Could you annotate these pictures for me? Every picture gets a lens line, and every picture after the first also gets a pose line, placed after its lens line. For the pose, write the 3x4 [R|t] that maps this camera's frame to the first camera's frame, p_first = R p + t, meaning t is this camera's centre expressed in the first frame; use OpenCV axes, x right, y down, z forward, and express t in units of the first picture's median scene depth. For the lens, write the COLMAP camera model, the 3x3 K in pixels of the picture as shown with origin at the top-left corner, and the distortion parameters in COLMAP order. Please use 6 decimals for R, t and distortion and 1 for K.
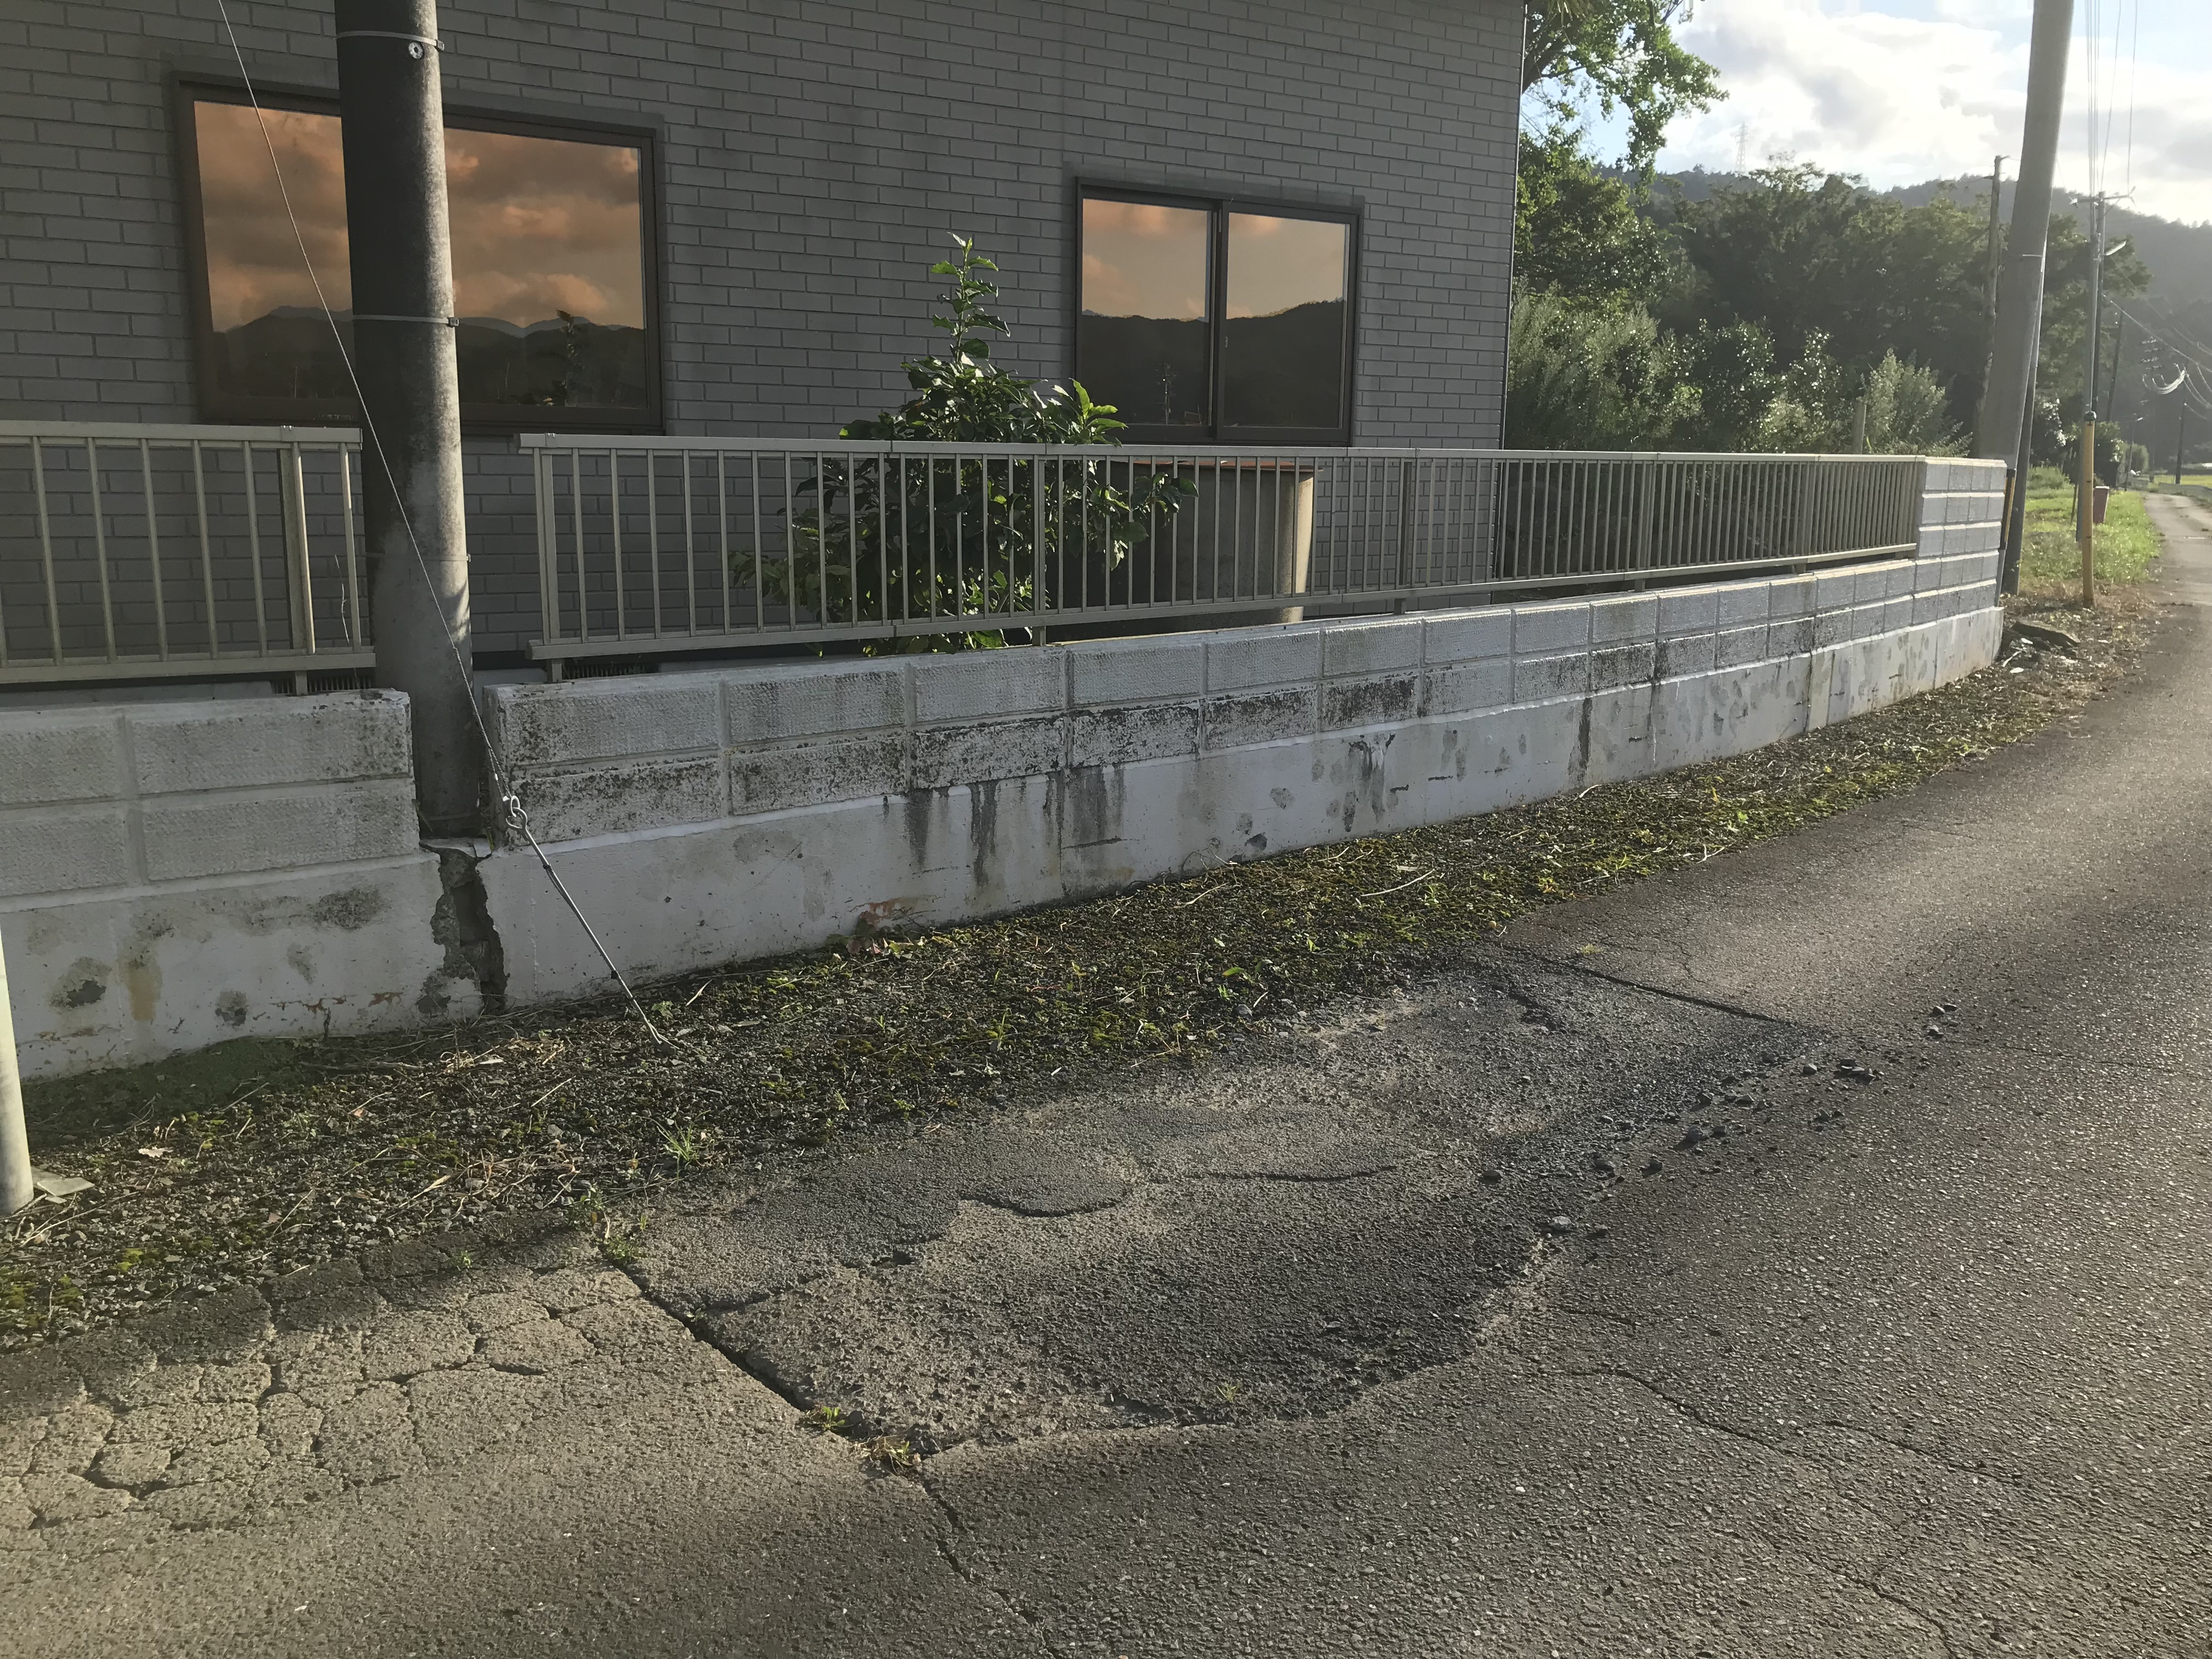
lens RADIAL K [[1822.2, 0, 1106.0], [0, 1822.2, 829.5], [0, 0, 1]] dist [-0.003907, 0.039823]
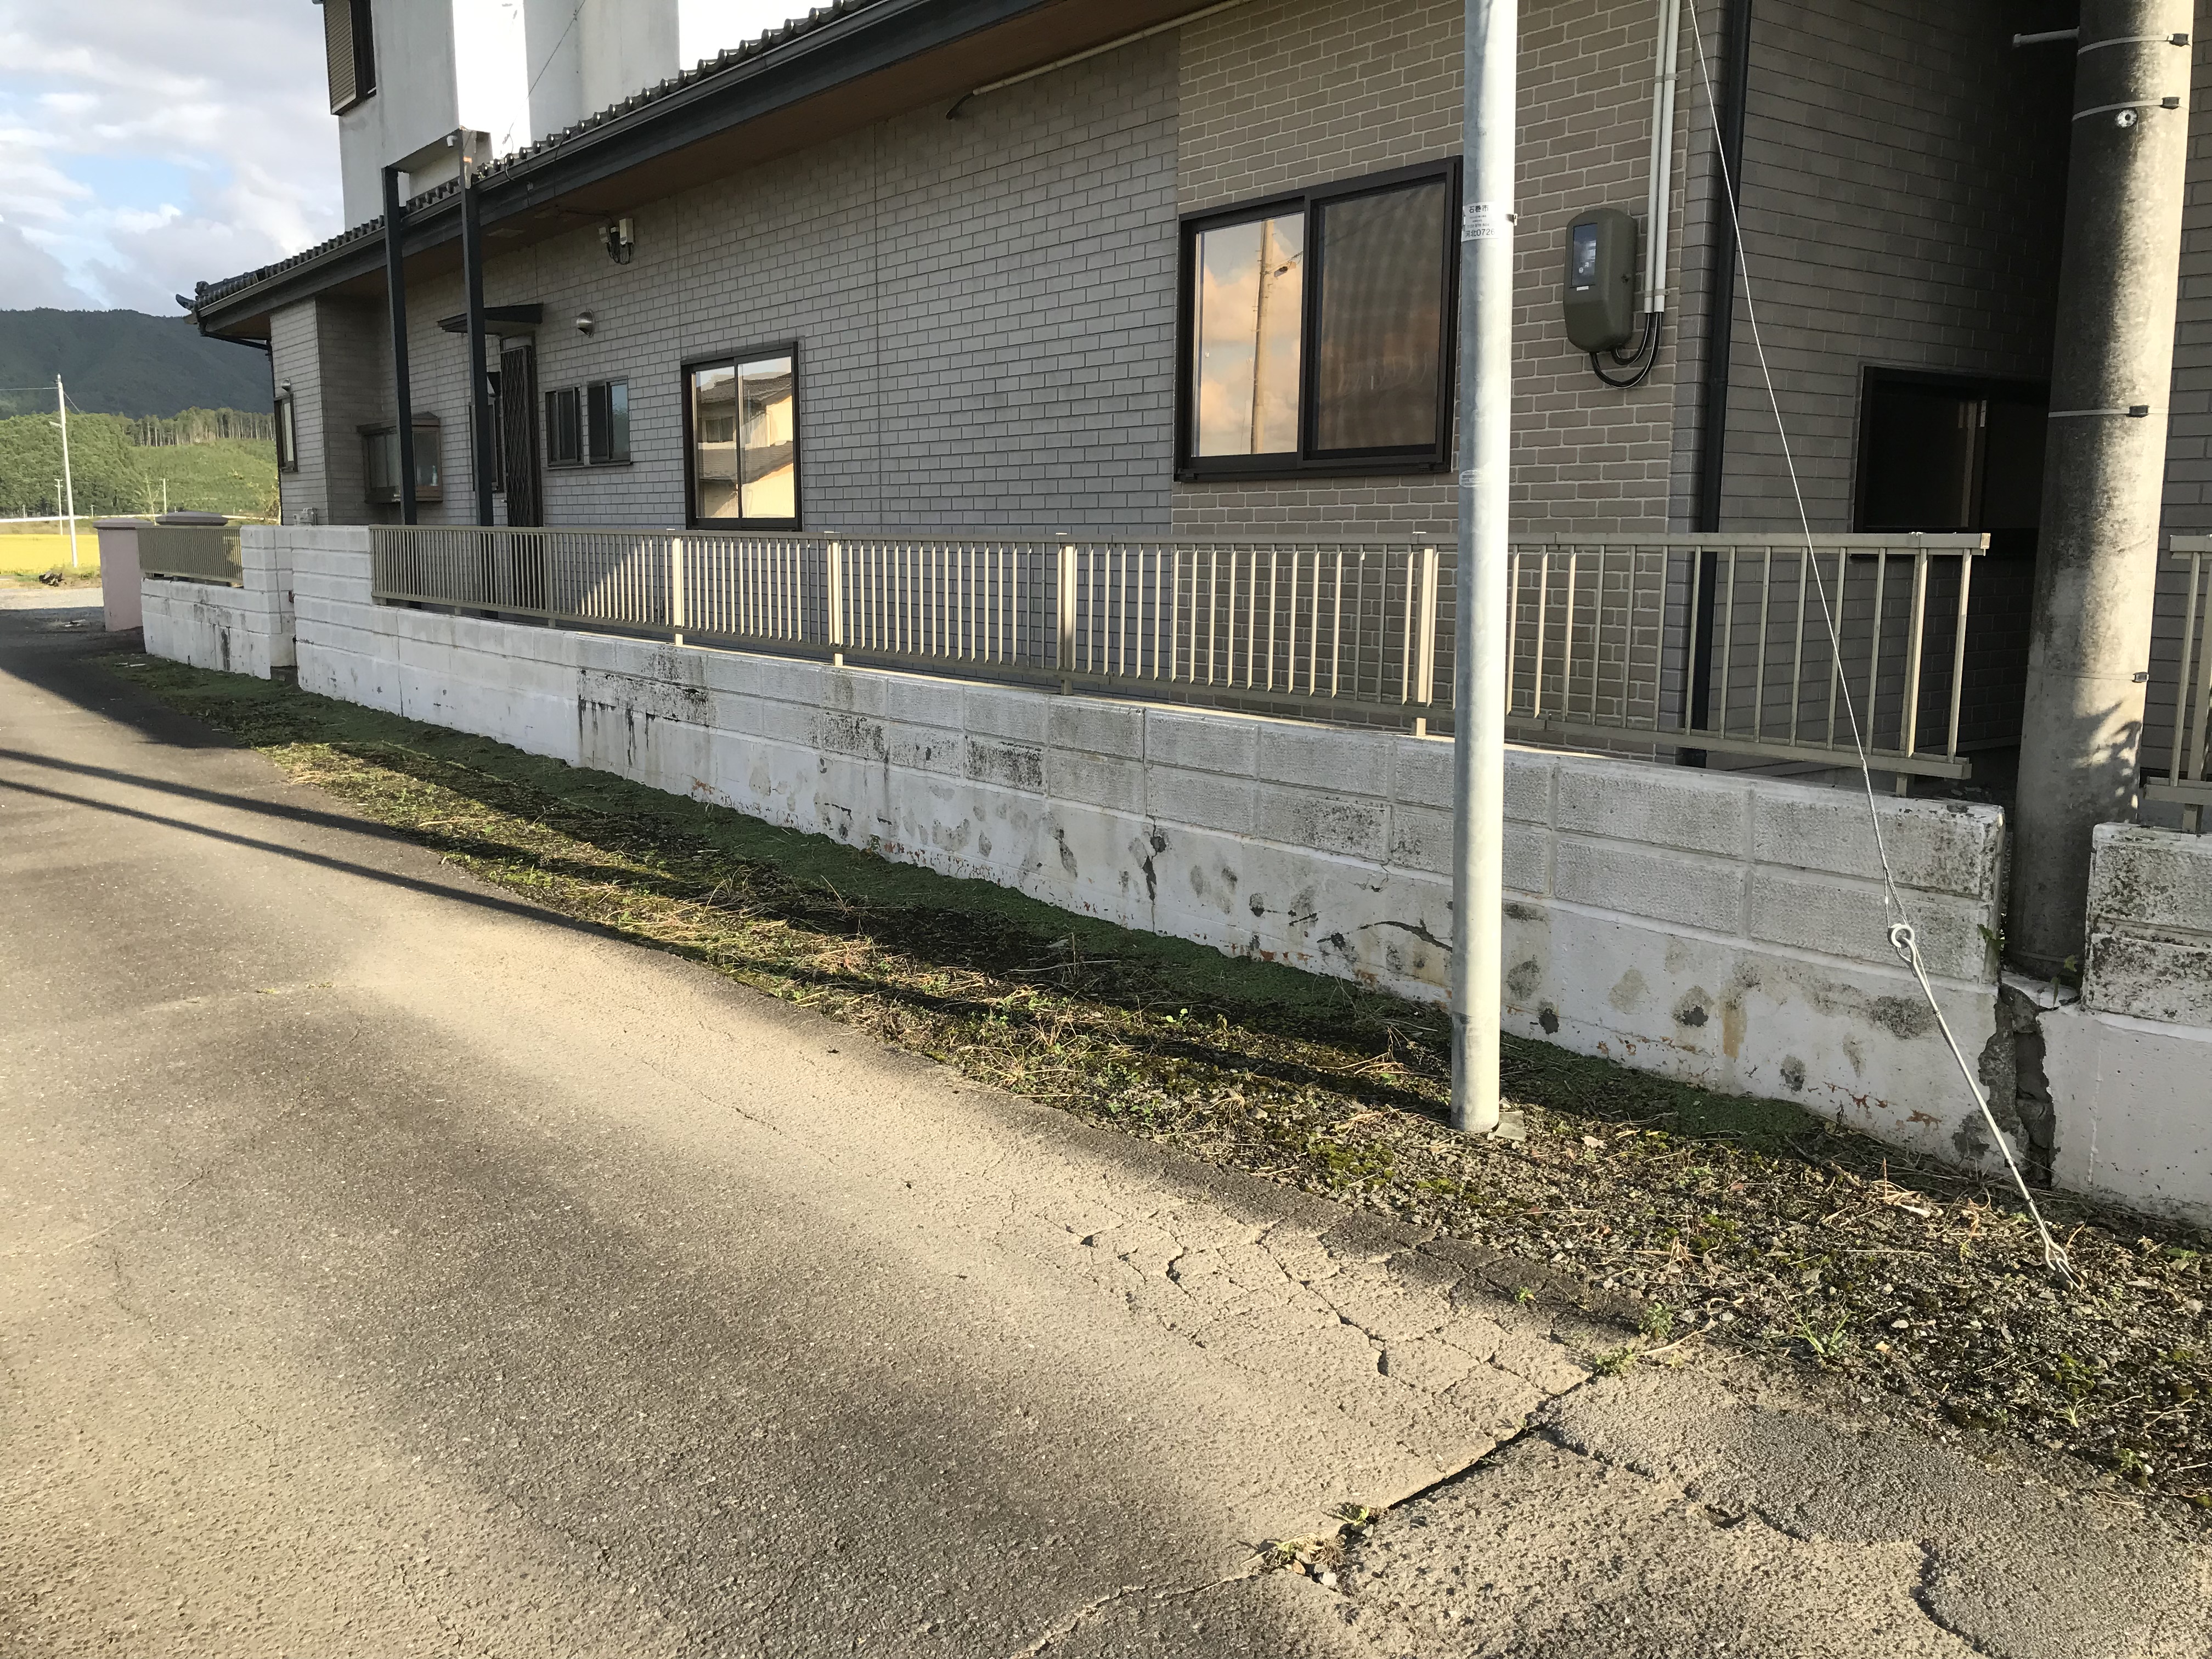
lens RADIAL K [[1786.5, 0, 1106.0], [0, 1786.5, 829.5], [0, 0, 1]] dist [0.067949, -0.075033]
pose [[0.072653, 0.149214, -0.986132, 0.512179], [-0.204069, 0.970051, 0.131746, -0.097529], [0.976257, 0.191667, 0.100927, 0.472170]]
